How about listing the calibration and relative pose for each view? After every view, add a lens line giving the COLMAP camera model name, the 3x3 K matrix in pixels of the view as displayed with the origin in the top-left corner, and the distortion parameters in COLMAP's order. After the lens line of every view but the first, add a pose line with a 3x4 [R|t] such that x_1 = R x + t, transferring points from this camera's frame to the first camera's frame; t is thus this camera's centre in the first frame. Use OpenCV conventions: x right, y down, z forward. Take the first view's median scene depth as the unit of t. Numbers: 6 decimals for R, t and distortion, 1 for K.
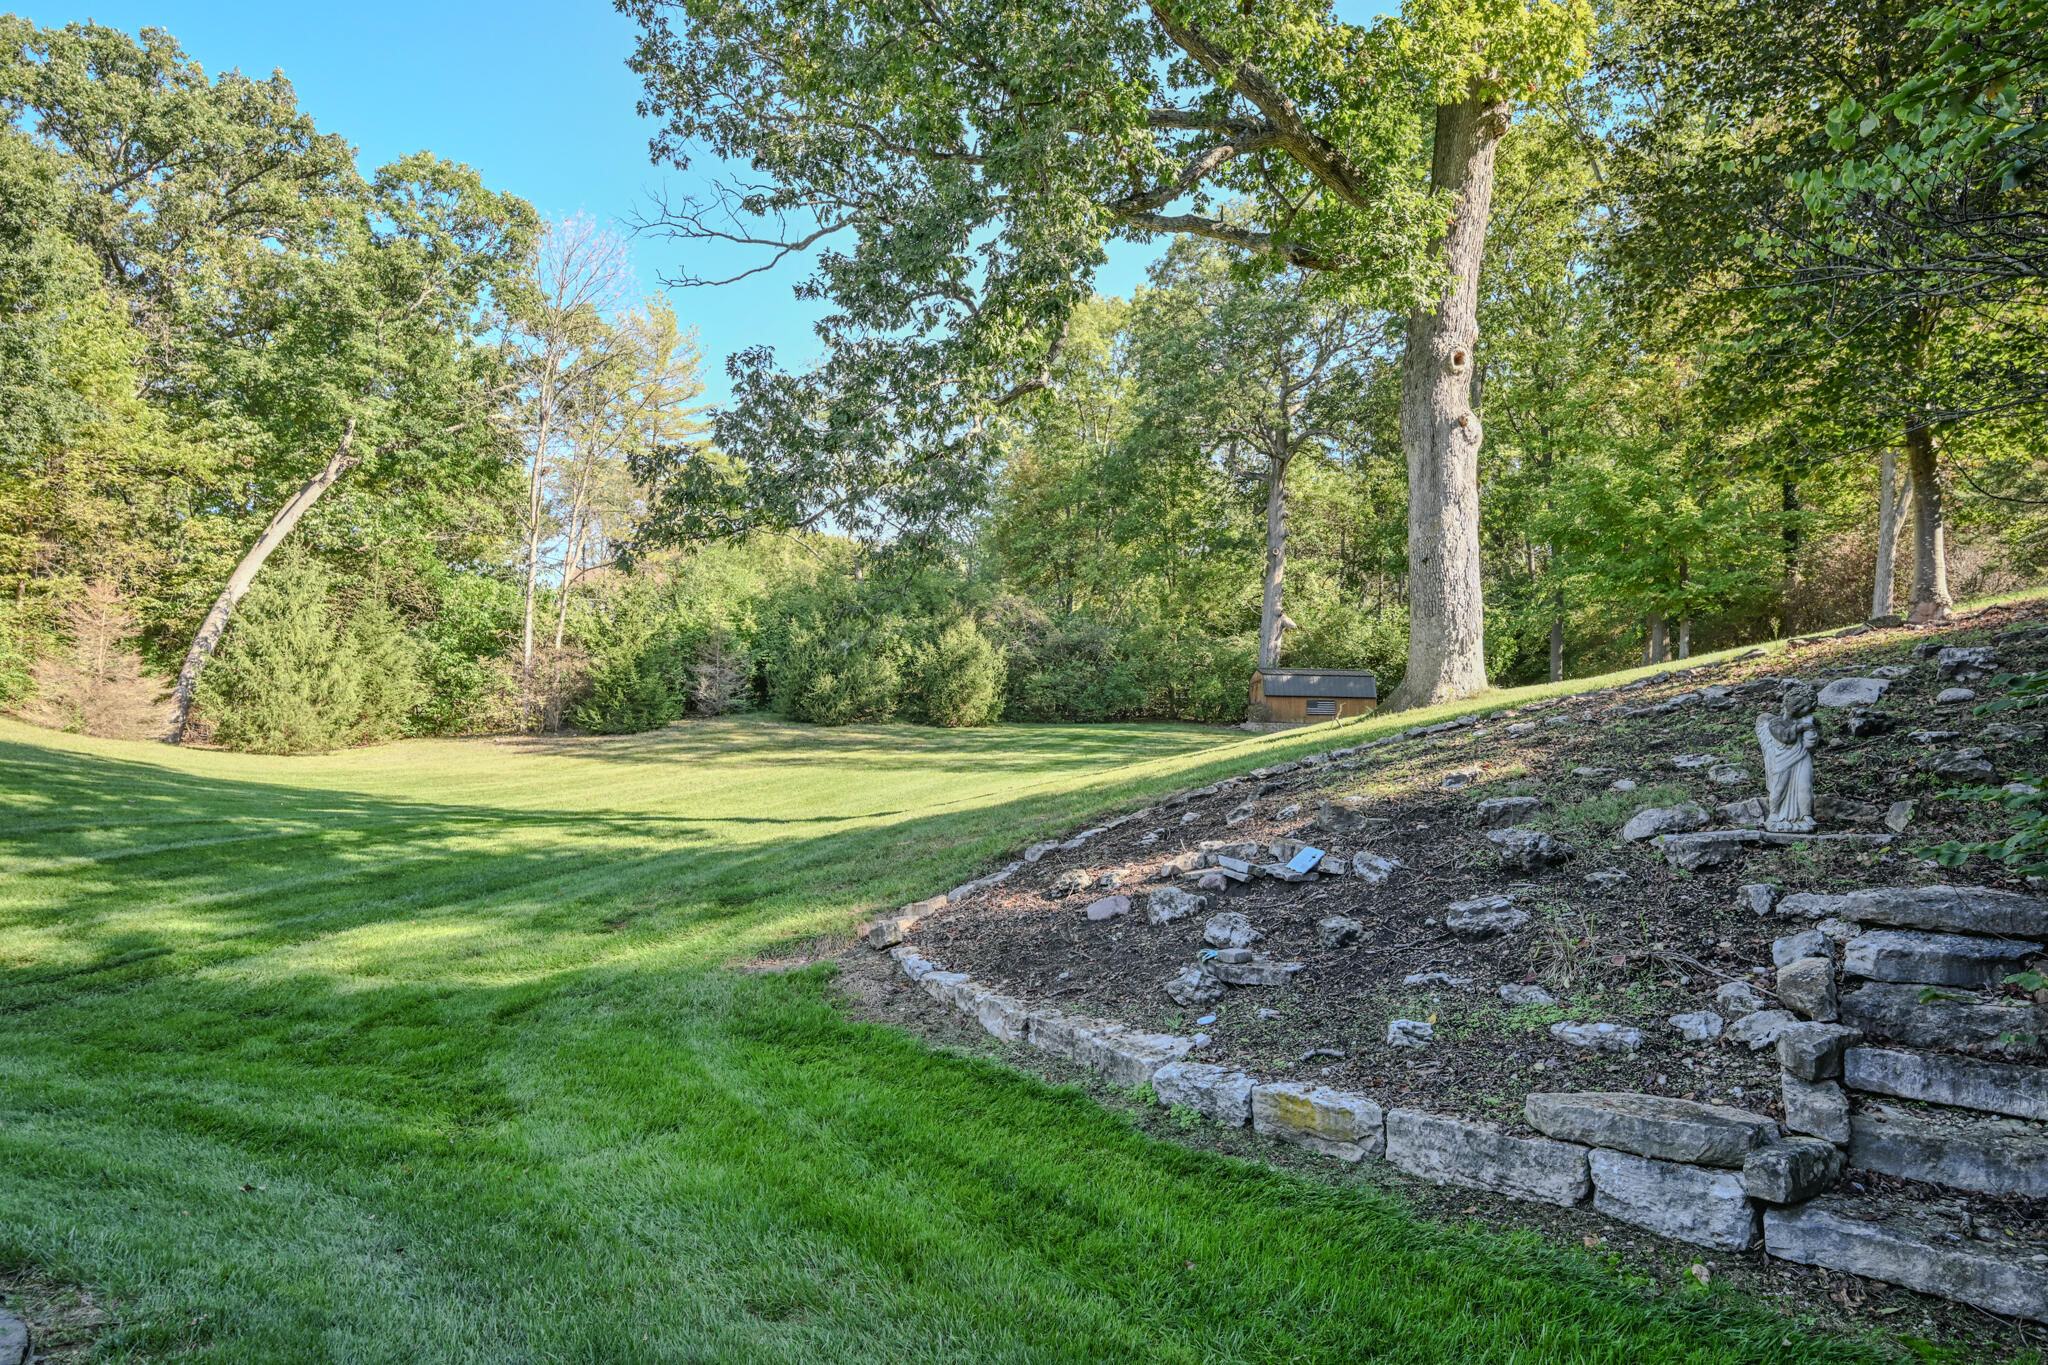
lens RADIAL K [[1258.2, 0, 1024.0], [0, 1258.2, 682.5], [0, 0, 1]] dist [-0.004835, -0.002522]
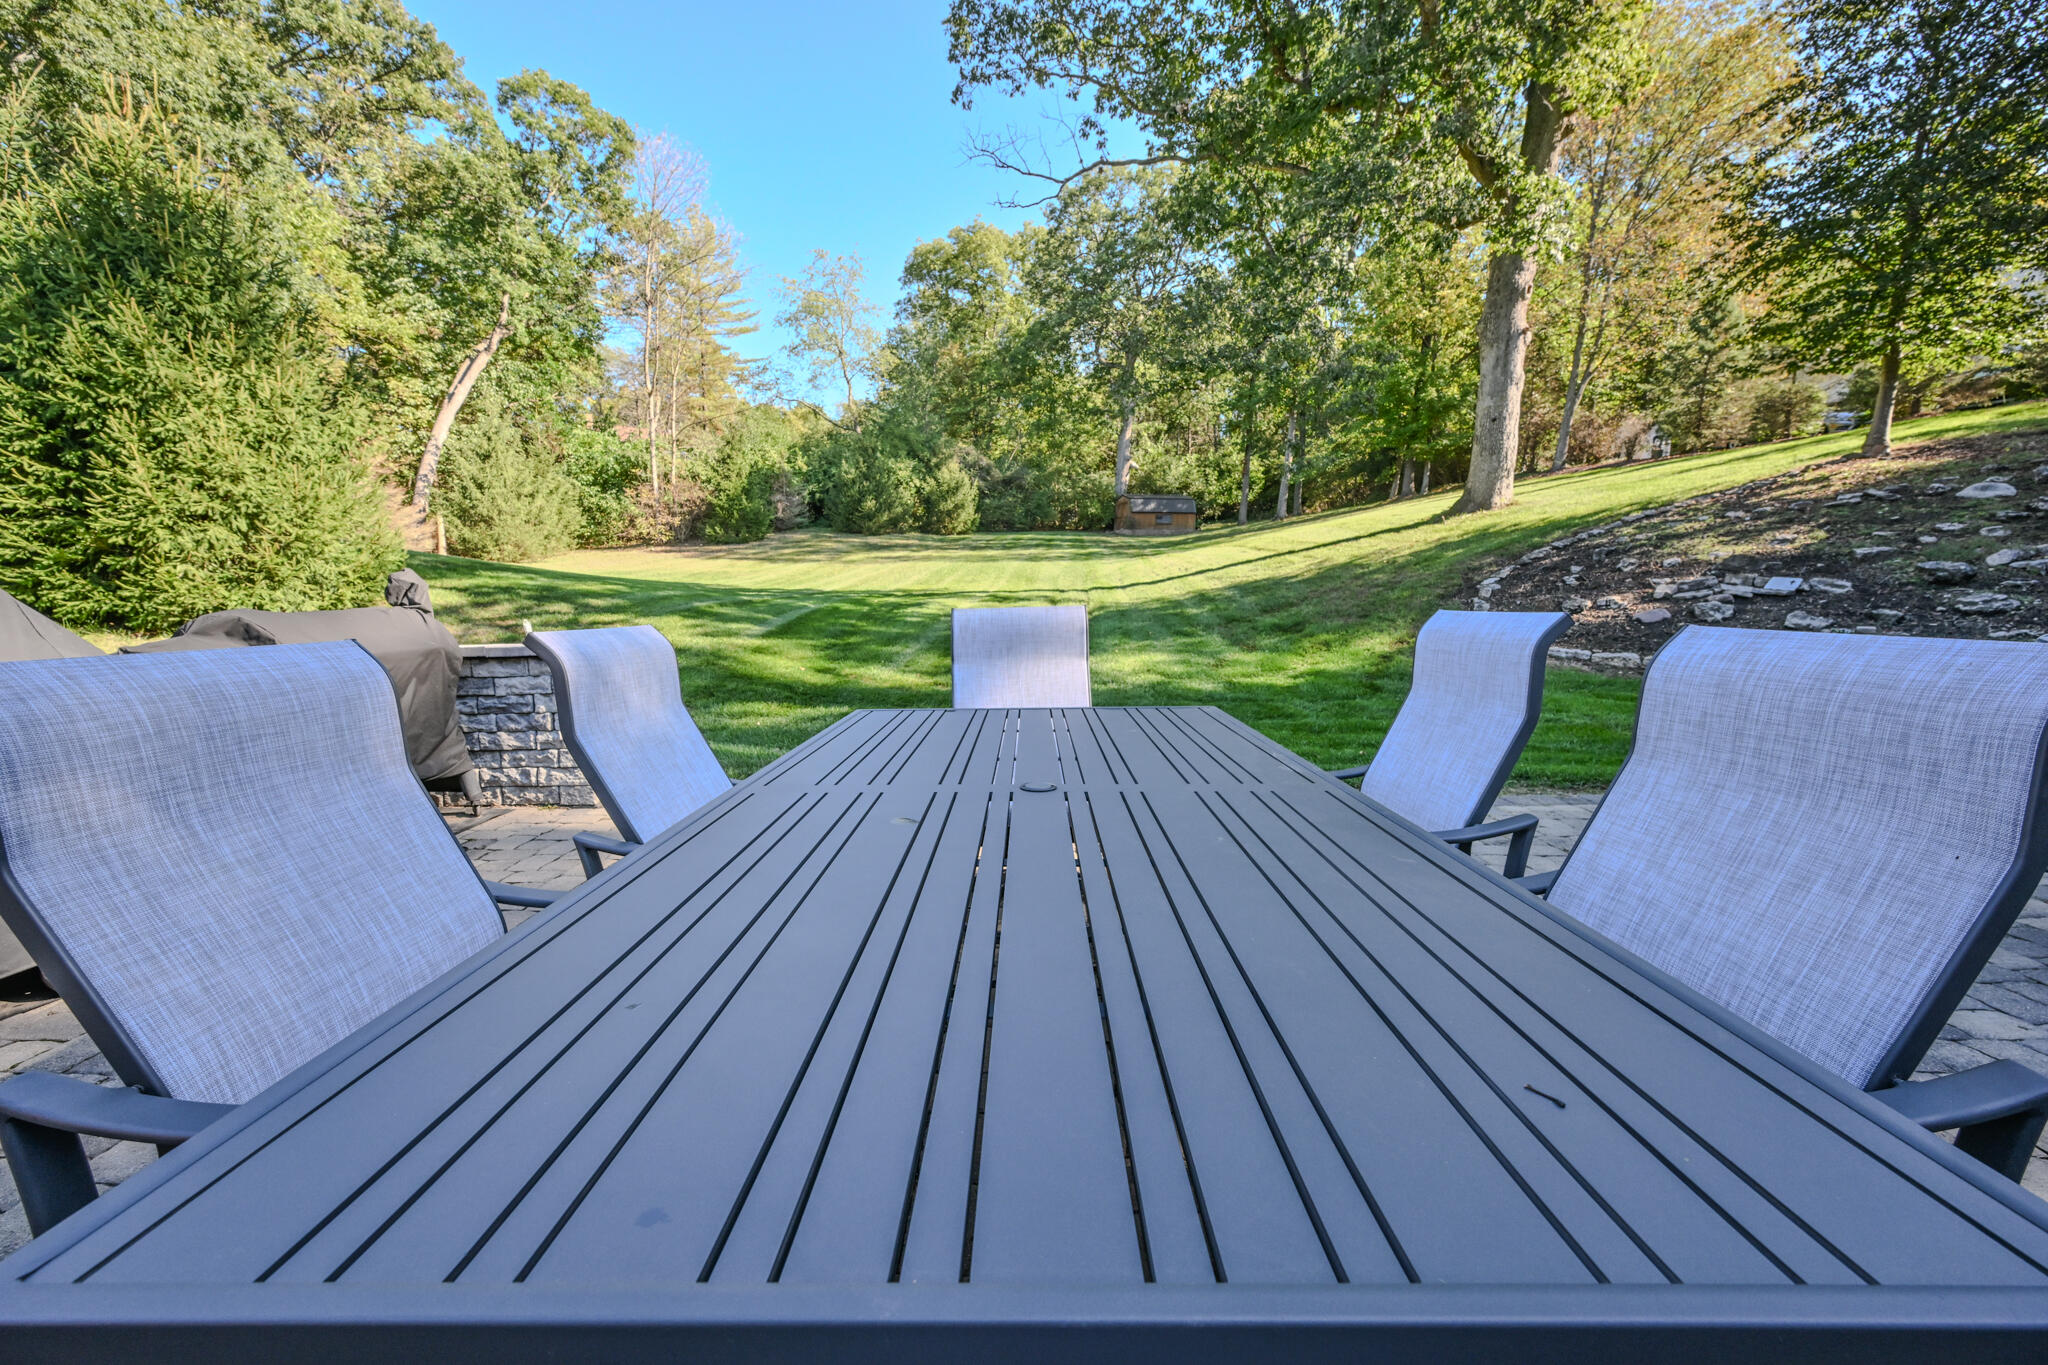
lens RADIAL K [[800.3, 0, 1018.0], [0, 800.3, 693.6], [0, 0, 1]] dist [-0.001121, -0.000076]
pose [[0.976142, -0.060542, 0.208522, -0.221544], [0.011748, 0.973661, 0.227697, 0.003272], [-0.216815, -0.219815, 0.951143, 0.017113]]
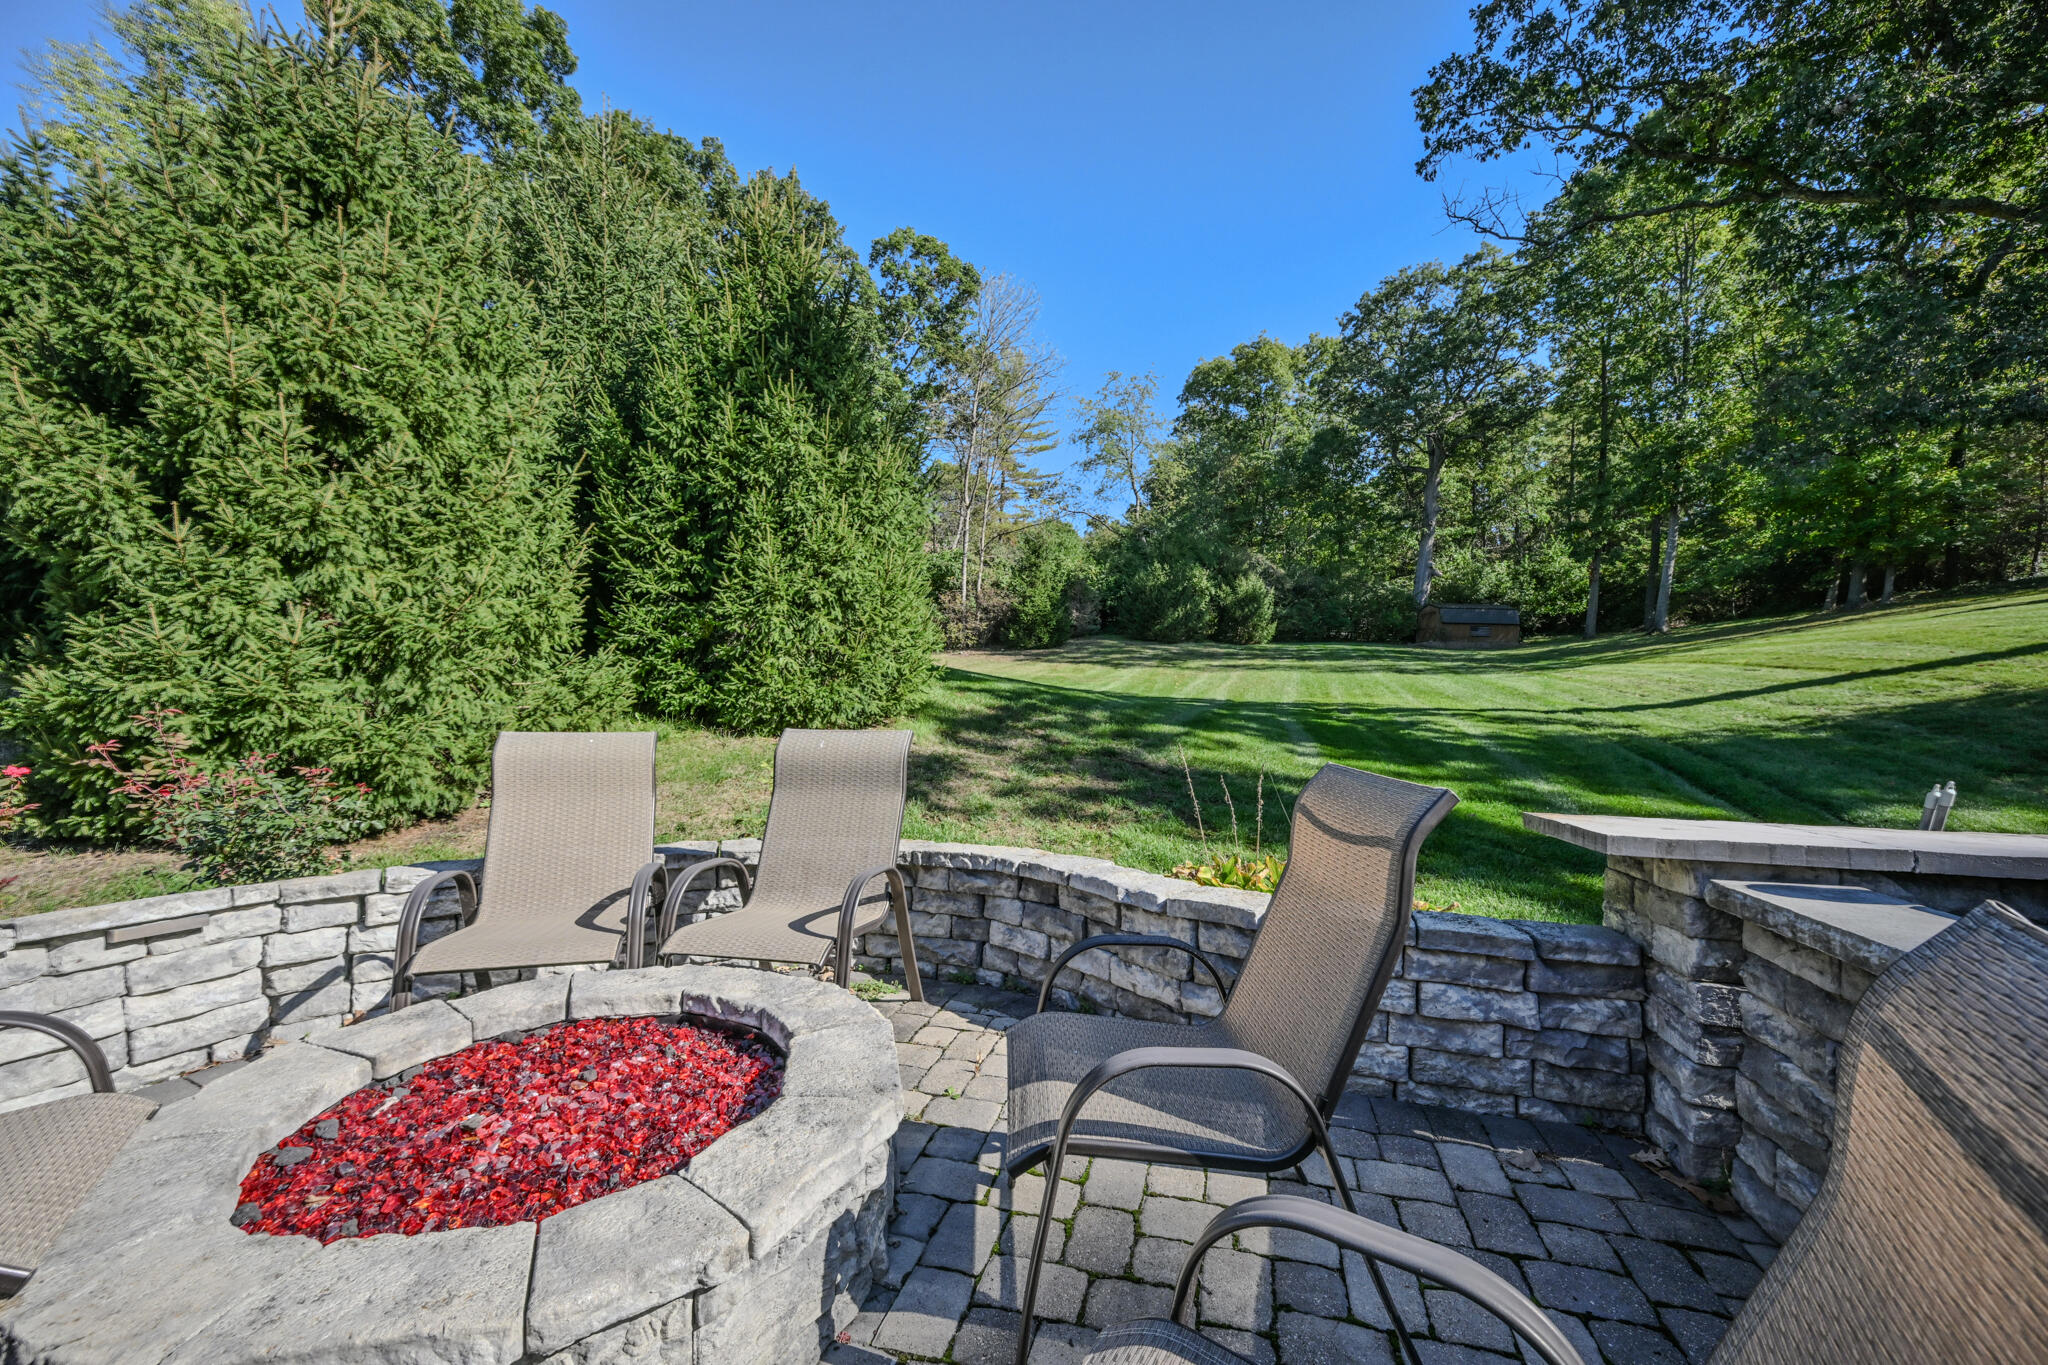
lens RADIAL K [[800.3, 0, 1018.0], [0, 800.3, 693.6], [0, 0, 1]] dist [-0.001121, -0.000076]
pose [[0.999288, 0.001113, -0.037721, -0.325769], [0.002347, 0.995796, 0.091568, 0.007124], [0.037664, -0.091592, 0.995084, 0.085736]]
